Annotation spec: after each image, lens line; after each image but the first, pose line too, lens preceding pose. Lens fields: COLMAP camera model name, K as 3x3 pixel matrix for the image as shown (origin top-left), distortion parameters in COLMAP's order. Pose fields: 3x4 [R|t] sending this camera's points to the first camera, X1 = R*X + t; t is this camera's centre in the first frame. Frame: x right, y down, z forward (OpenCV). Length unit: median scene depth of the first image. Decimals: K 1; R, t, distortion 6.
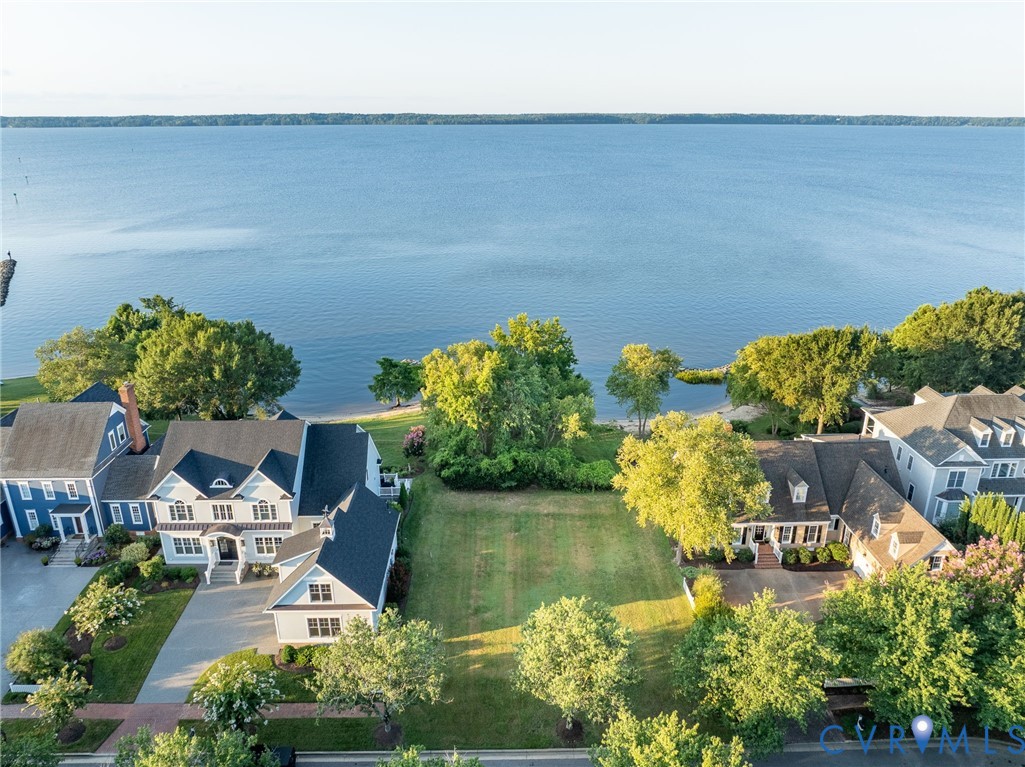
lens RADIAL K [[720.0, 0, 512.5], [0, 720.0, 383.5], [0, 0, 1]] dist [-0.042934, 0.008260]
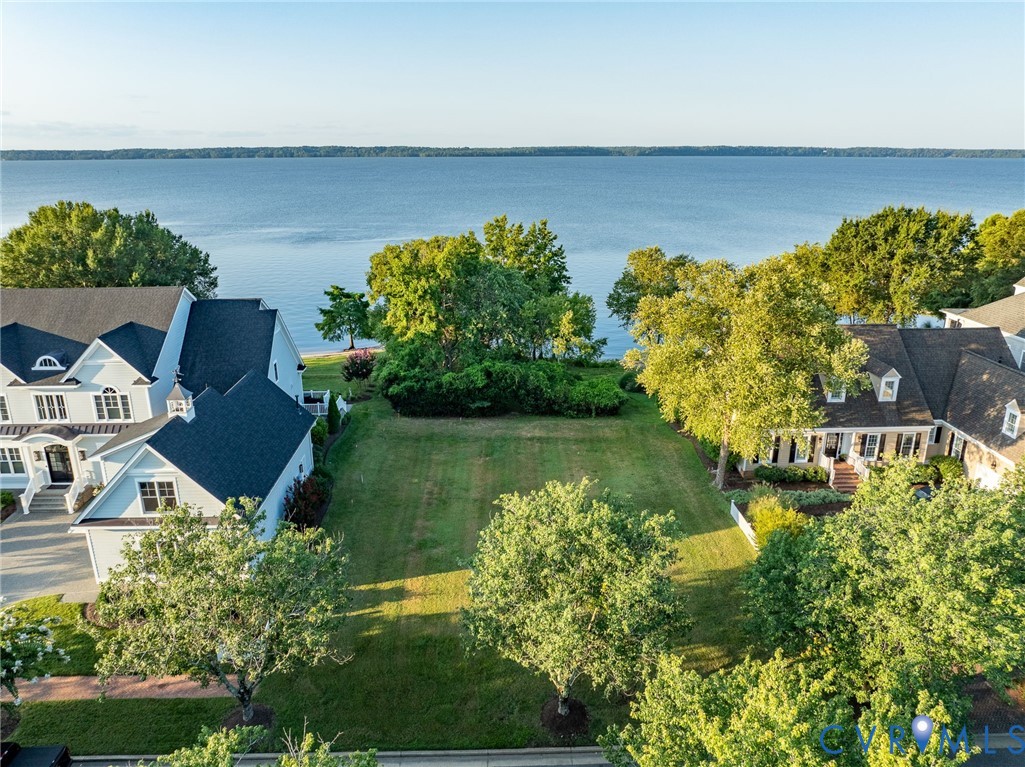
lens RADIAL K [[720.0, 0, 512.5], [0, 720.0, 383.5], [0, 0, 1]] dist [-0.042934, 0.008260]
pose [[0.999936, -0.004455, 0.010445, 0.025008], [0.004920, 0.998977, -0.044945, 0.181176], [-0.010234, 0.044993, 0.998935, 0.307205]]
